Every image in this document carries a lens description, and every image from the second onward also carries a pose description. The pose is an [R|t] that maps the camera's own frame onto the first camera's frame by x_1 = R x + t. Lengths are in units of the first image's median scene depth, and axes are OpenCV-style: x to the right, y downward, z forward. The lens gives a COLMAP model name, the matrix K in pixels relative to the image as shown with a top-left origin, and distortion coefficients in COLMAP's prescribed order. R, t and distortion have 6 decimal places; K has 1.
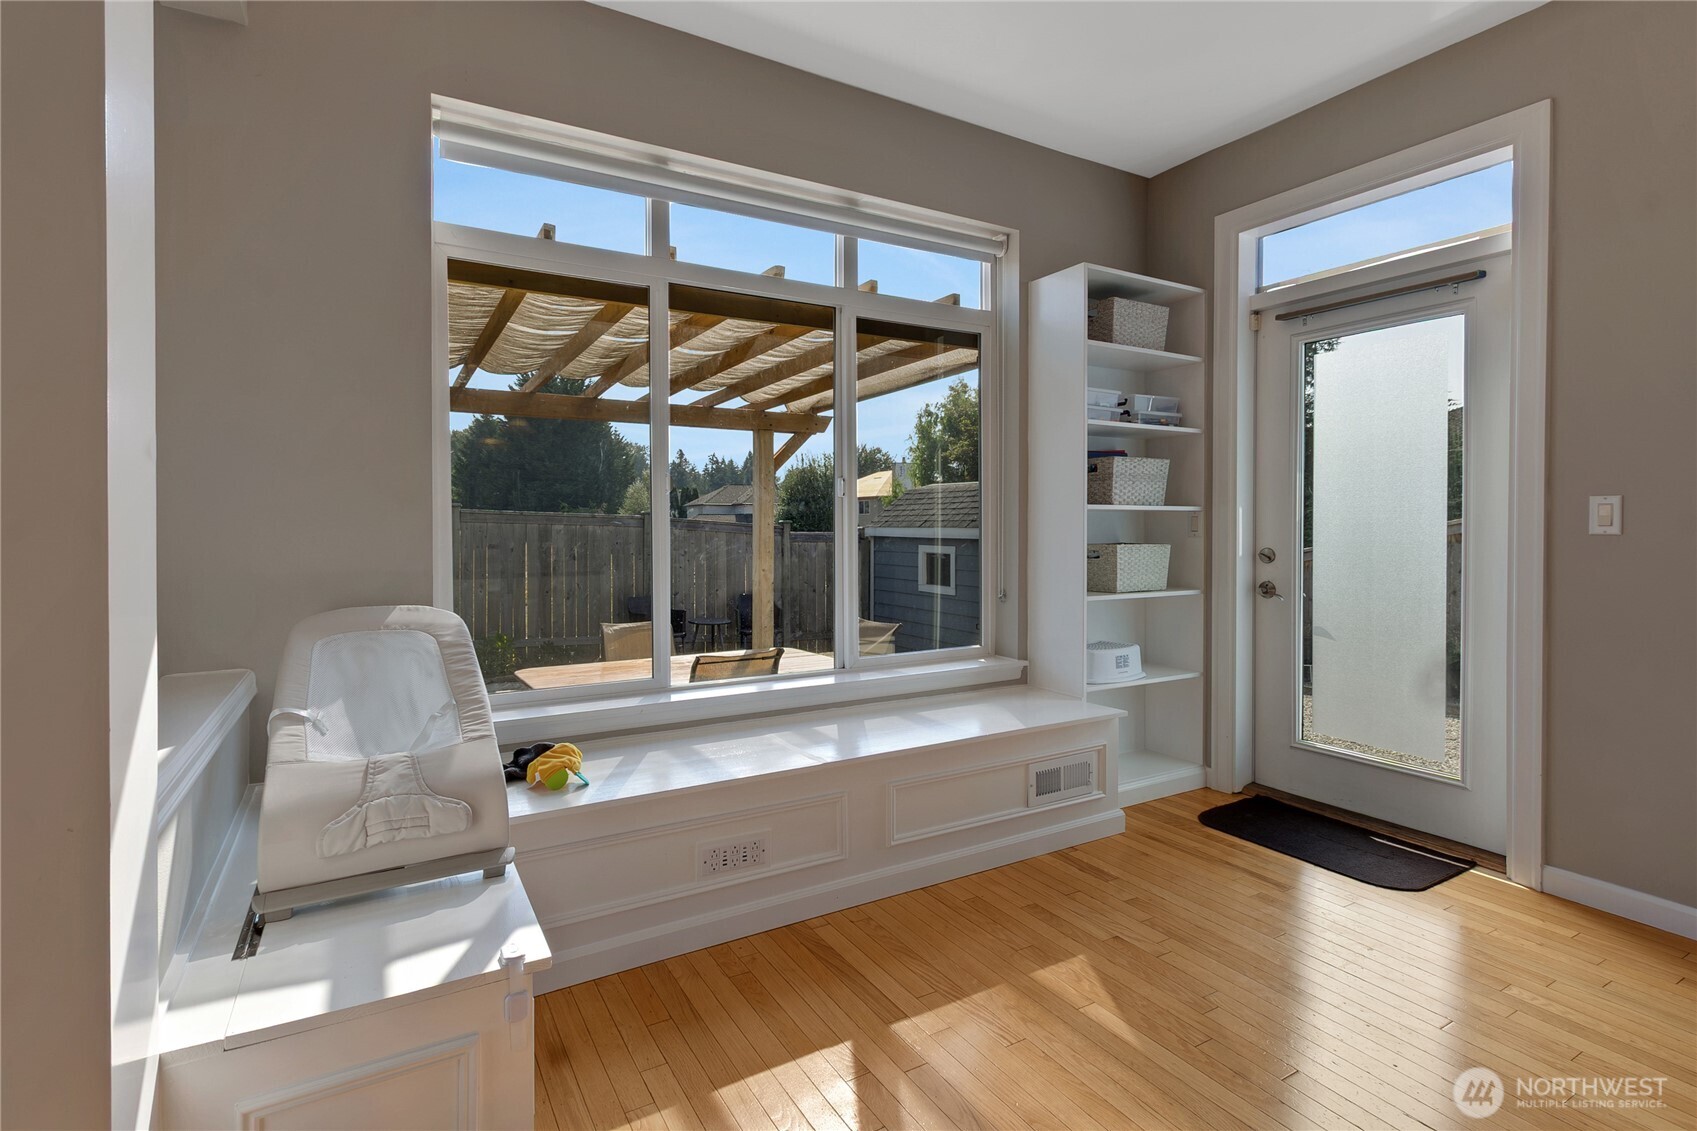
lens RADIAL K [[729.2, 0, 845.4], [0, 729.2, 529.3], [0, 0, 1]] dist [-0.000661, 0.000033]
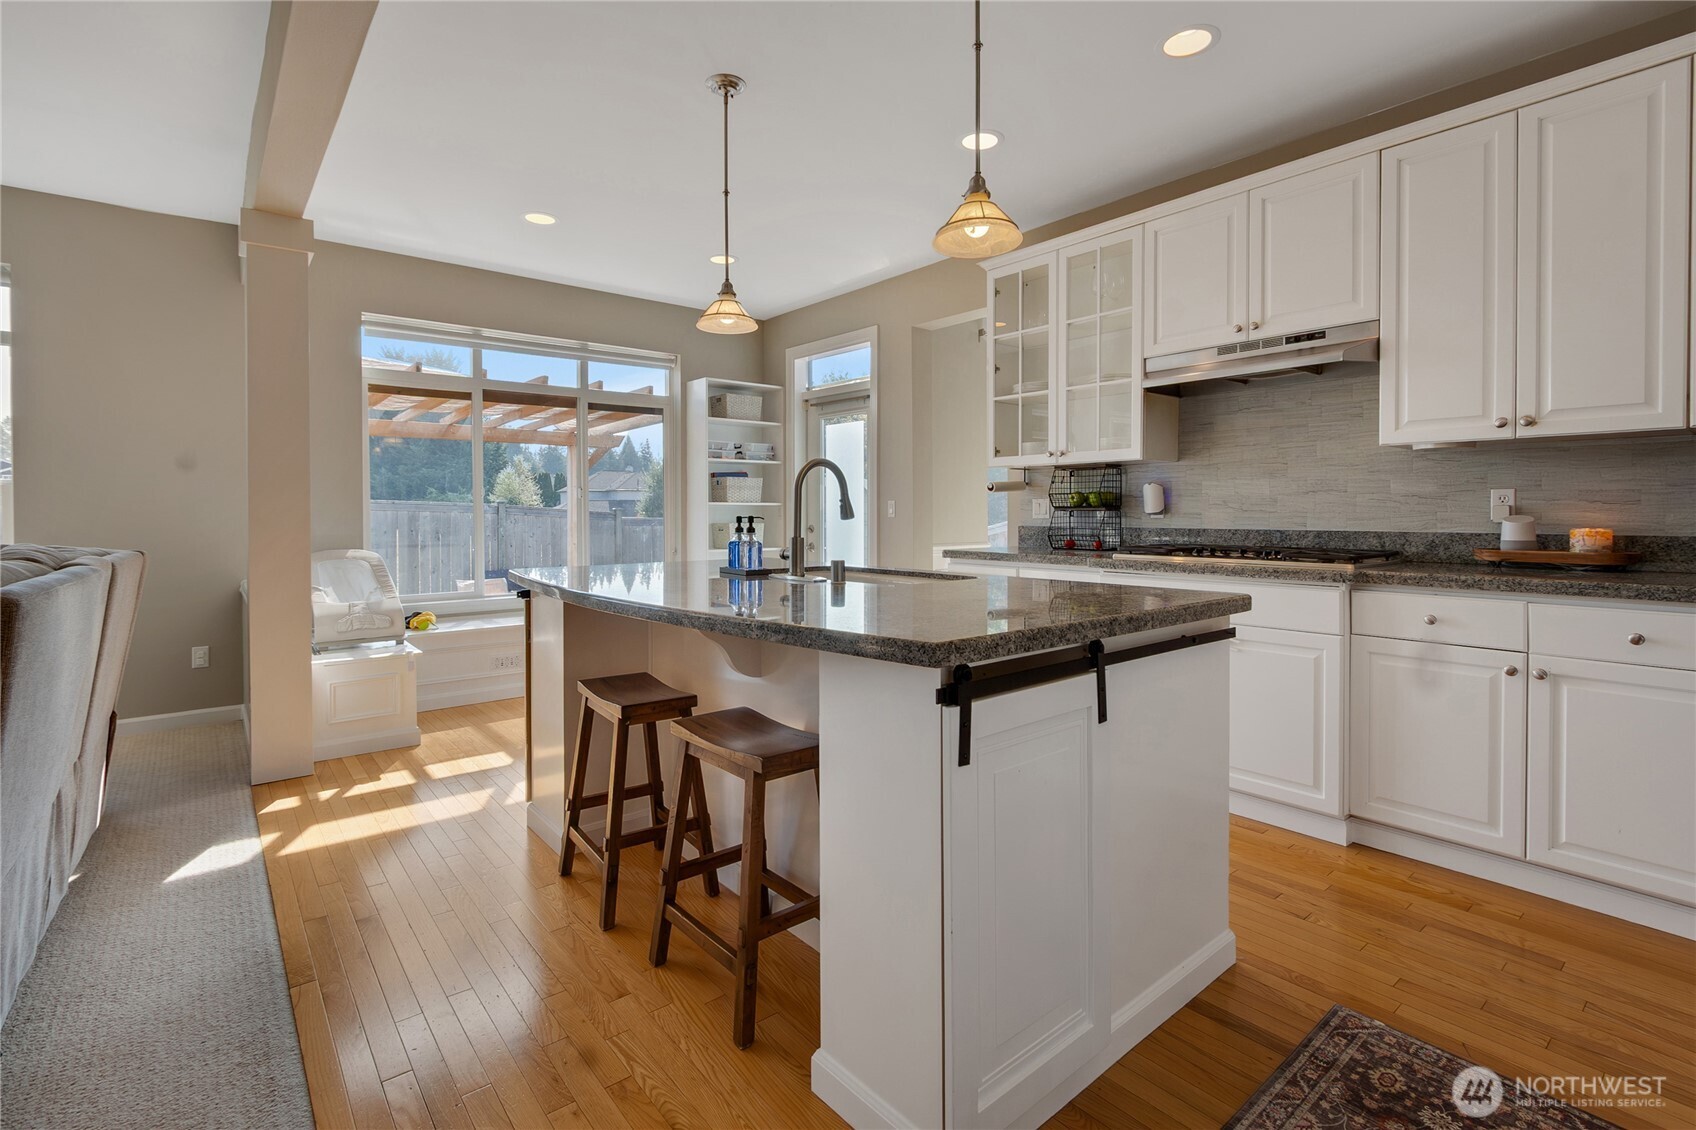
lens RADIAL K [[785.3, 0, 811.4], [0, 785.3, 516.4], [0, 0, 1]] dist [0.001601, 0.000231]
pose [[0.996695, -0.000344, 0.081239, 0.419842], [0.000280, 1.000000, 0.000797, 0.001521], [-0.081239, -0.000772, 0.996694, -1.059480]]
